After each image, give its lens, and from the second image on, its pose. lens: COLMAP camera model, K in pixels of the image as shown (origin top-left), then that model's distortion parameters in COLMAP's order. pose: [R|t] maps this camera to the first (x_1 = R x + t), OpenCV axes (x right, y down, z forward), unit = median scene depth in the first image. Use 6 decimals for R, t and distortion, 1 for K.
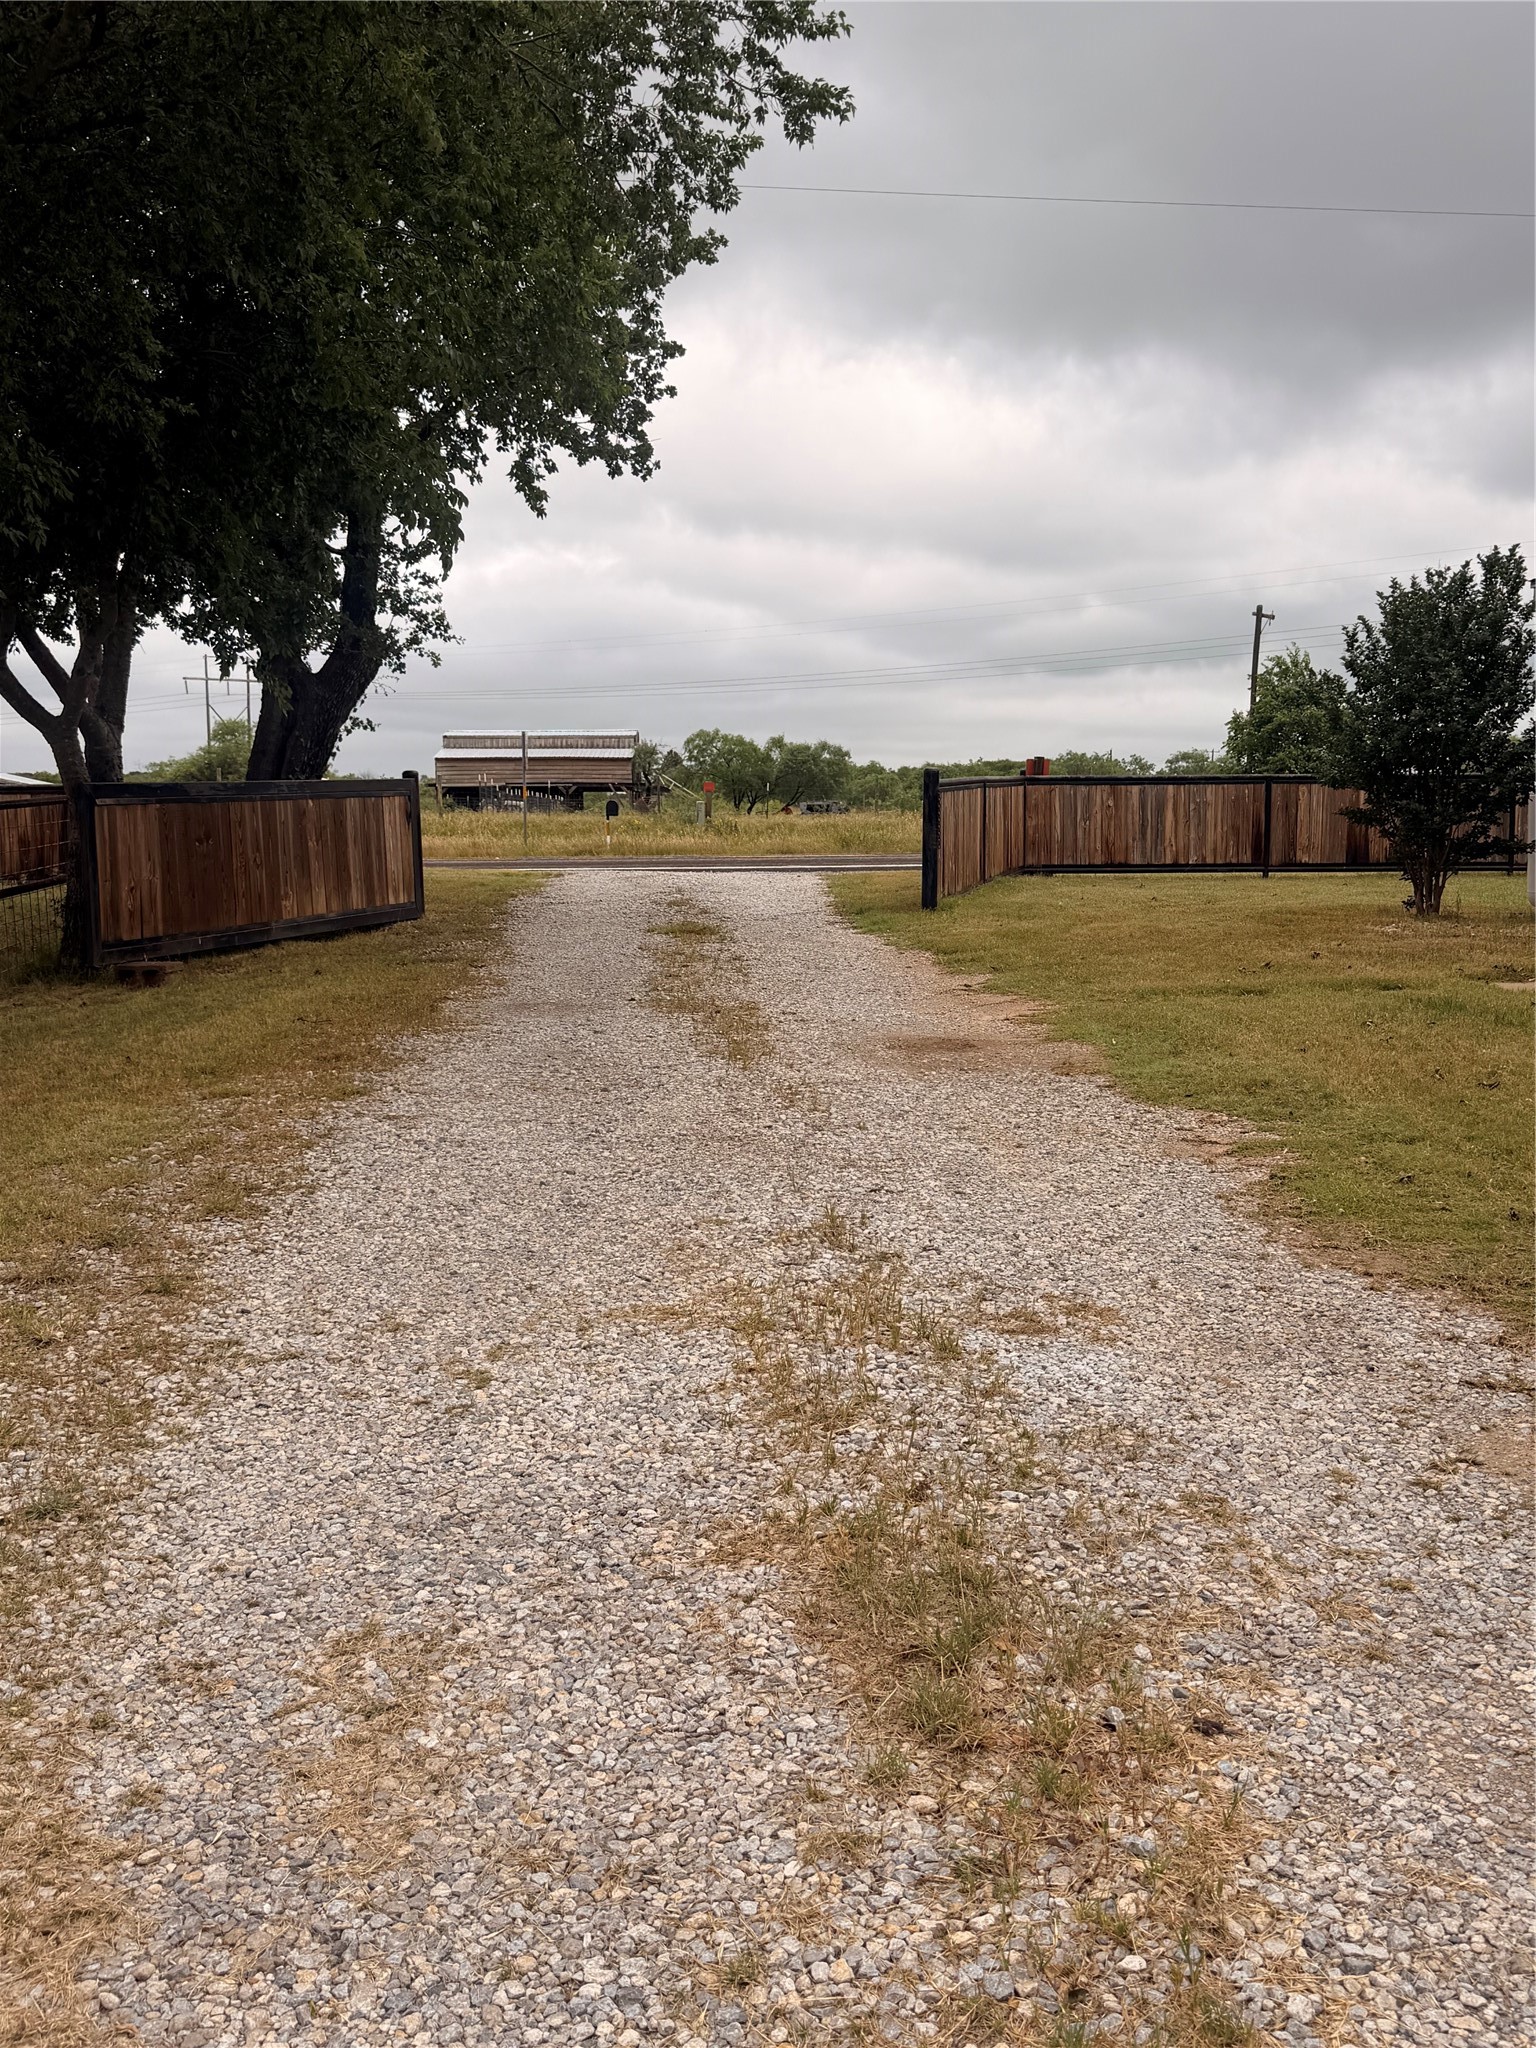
lens RADIAL K [[2021.1, 0, 768.0], [0, 2021.1, 1024.0], [0, 0, 1]] dist [0.194603, -0.449298]
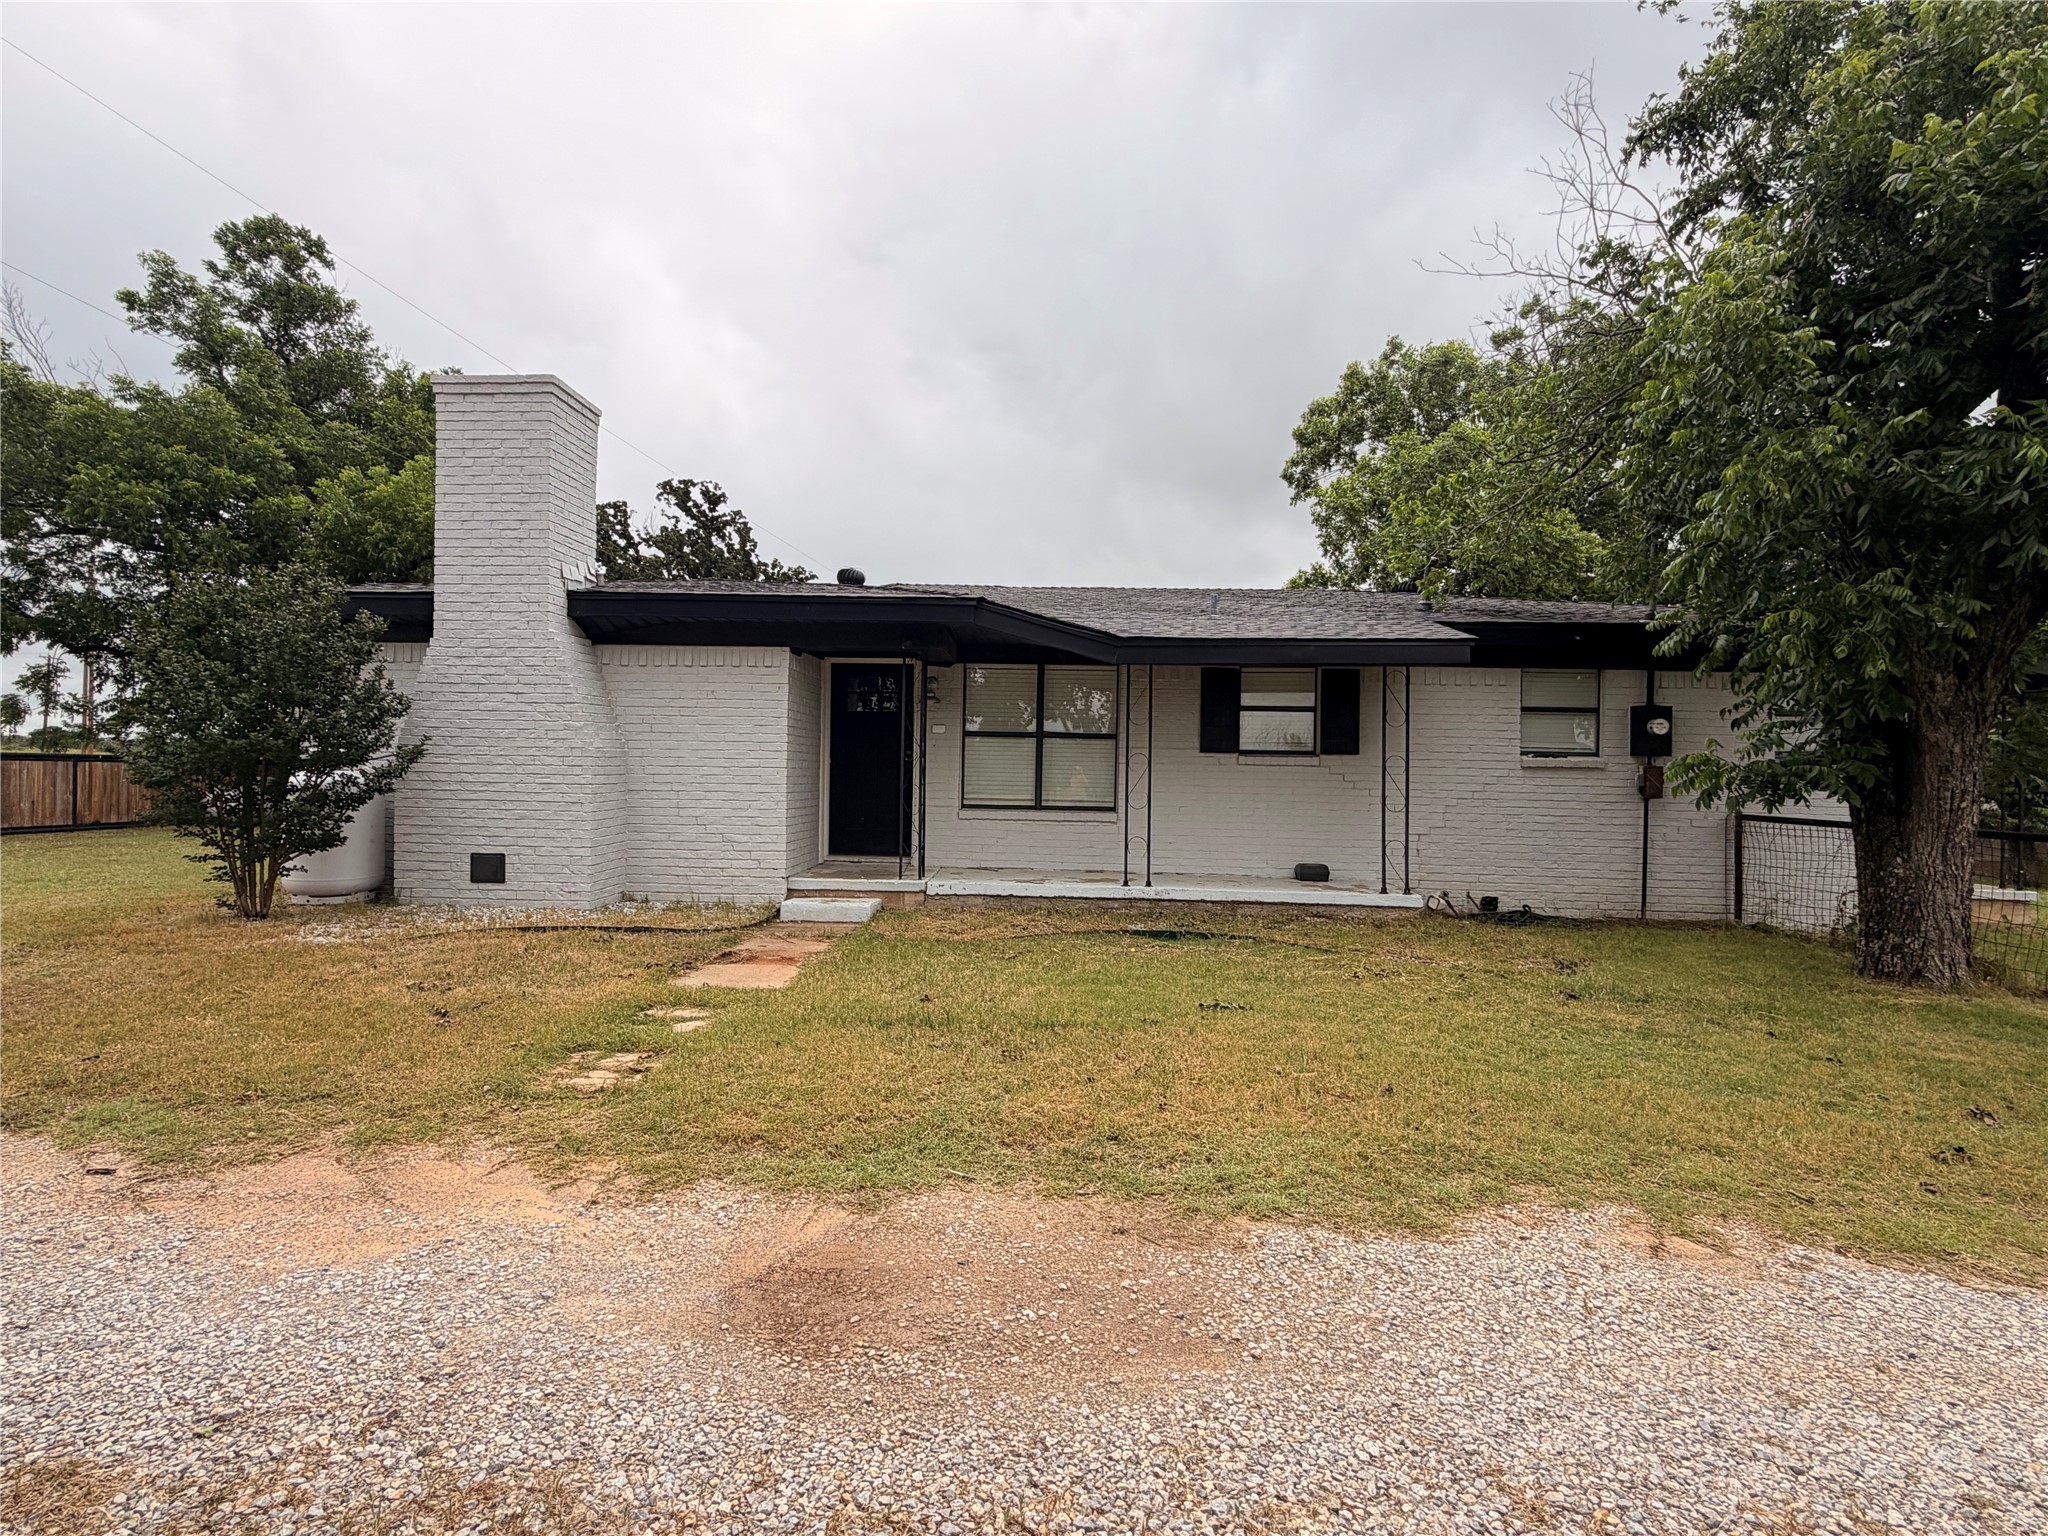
lens RADIAL K [[1043.1, 0, 1024.0], [0, 1043.1, 768.0], [0, 0, 1]] dist [0.004062, -0.000241]
pose [[0.051894, 0.015919, 0.998526, -0.237097], [0.085008, 0.996173, -0.020300, -0.125044], [-0.995028, 0.085936, 0.050342, 0.936873]]
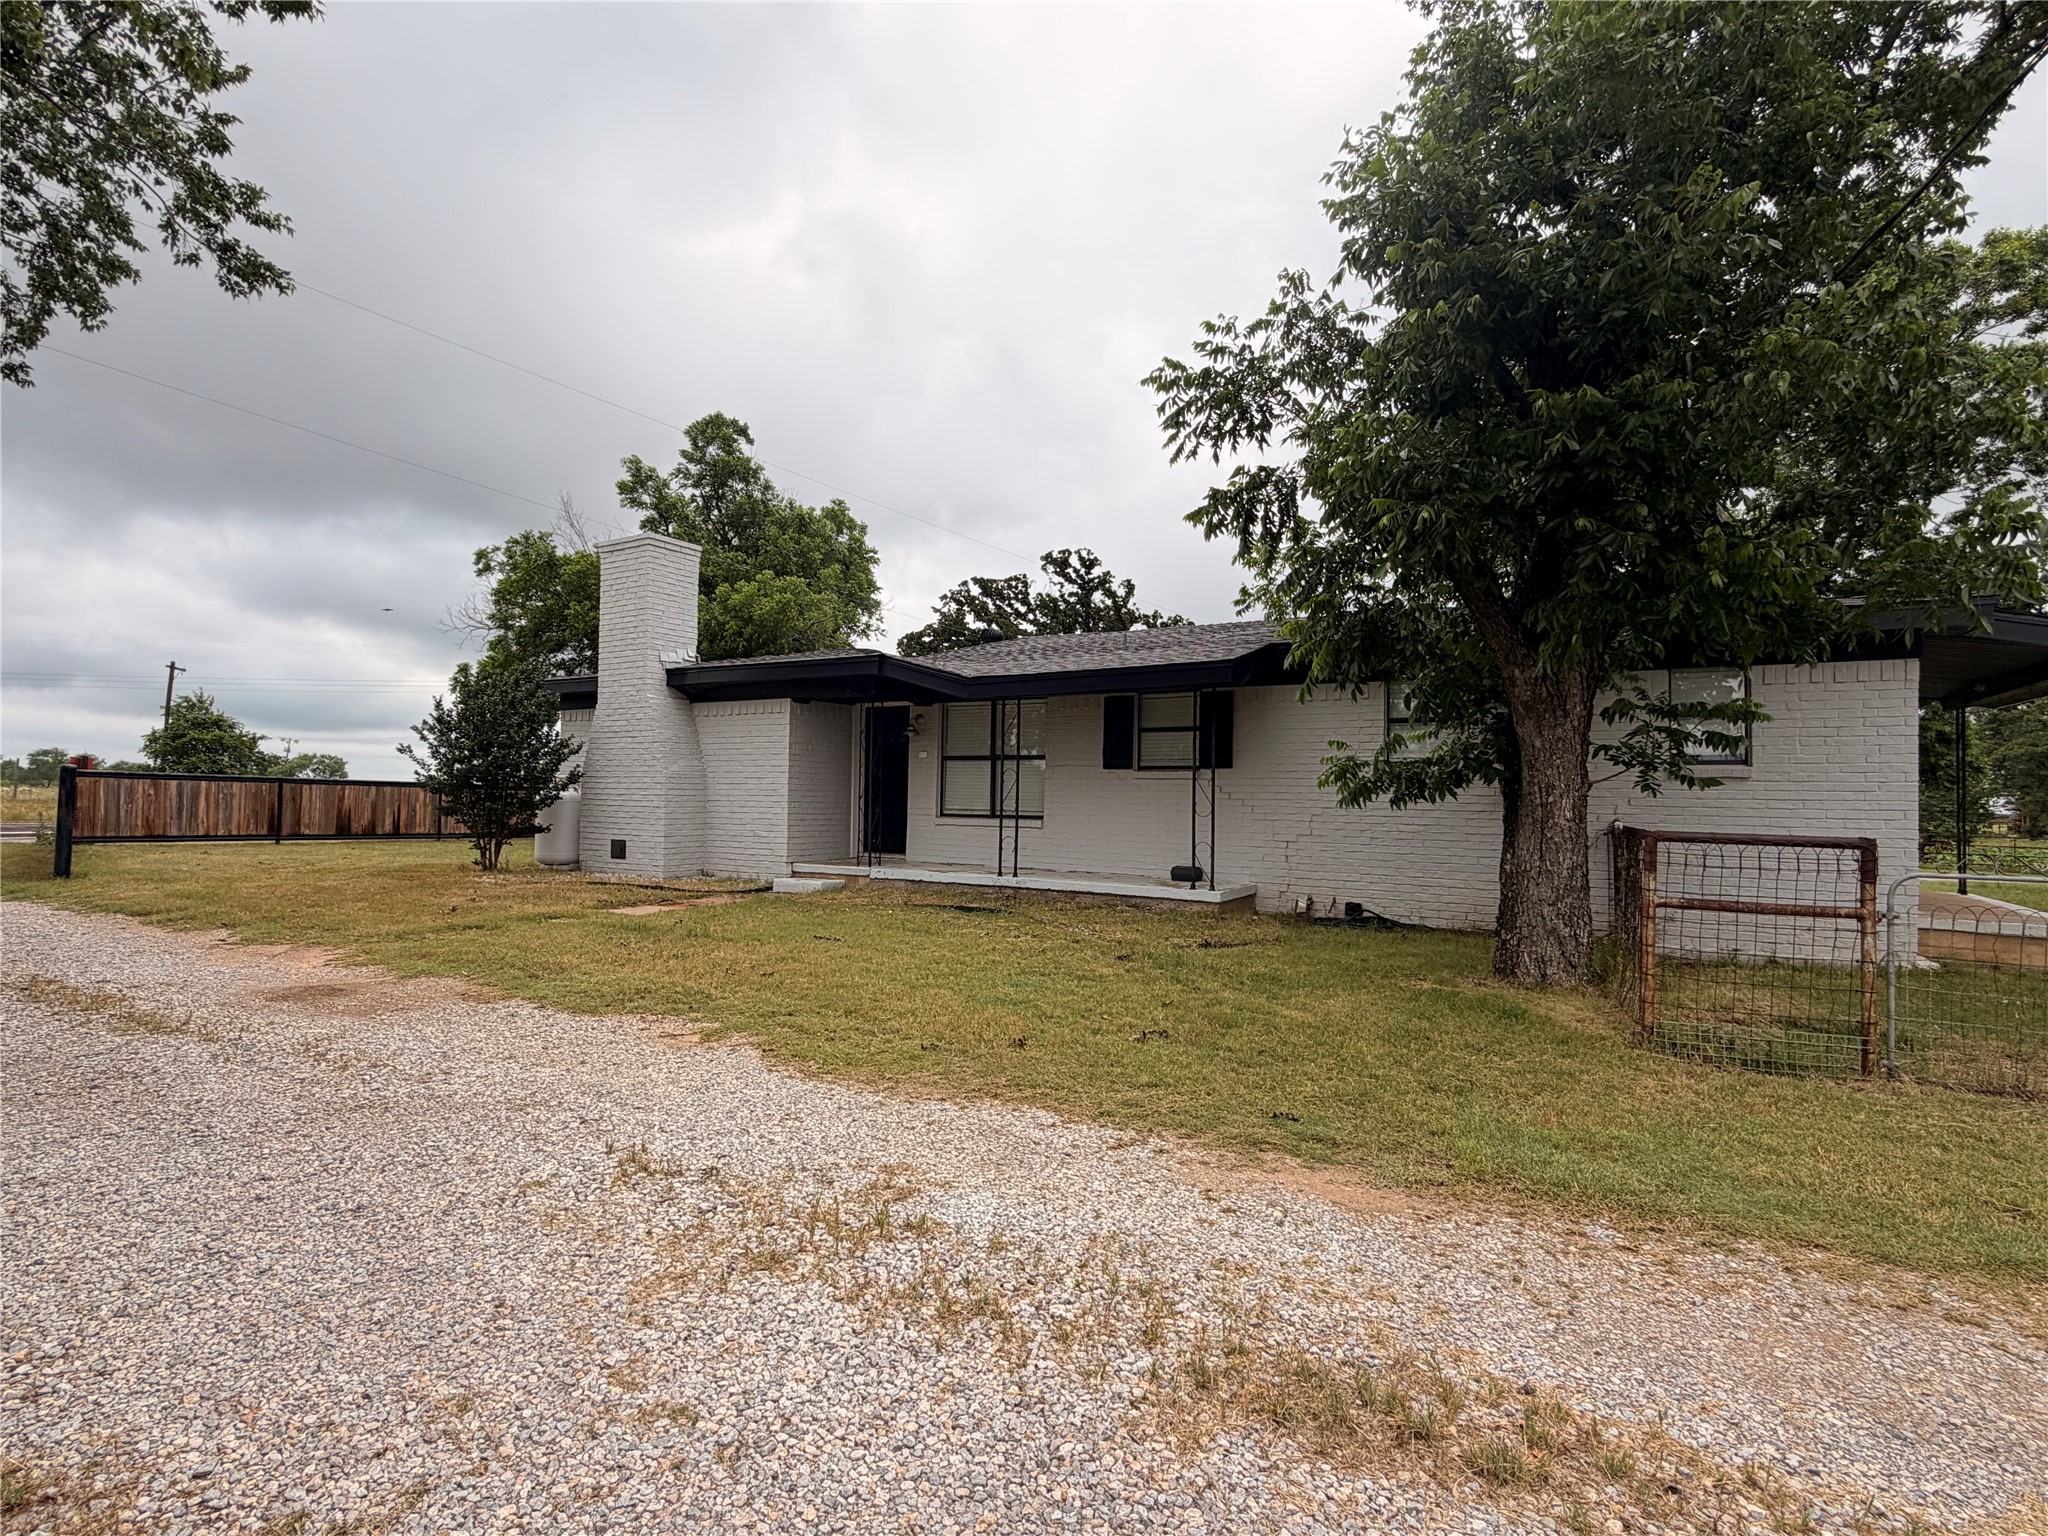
lens RADIAL K [[1020.5, 0, 1024.0], [0, 1020.5, 768.0], [0, 0, 1]] dist [-0.001373, -0.000357]
pose [[0.519160, 0.045451, 0.853468, -0.258811], [0.066821, 0.993370, -0.093548, -0.043662], [-0.852061, 0.105596, 0.512681, 0.291658]]
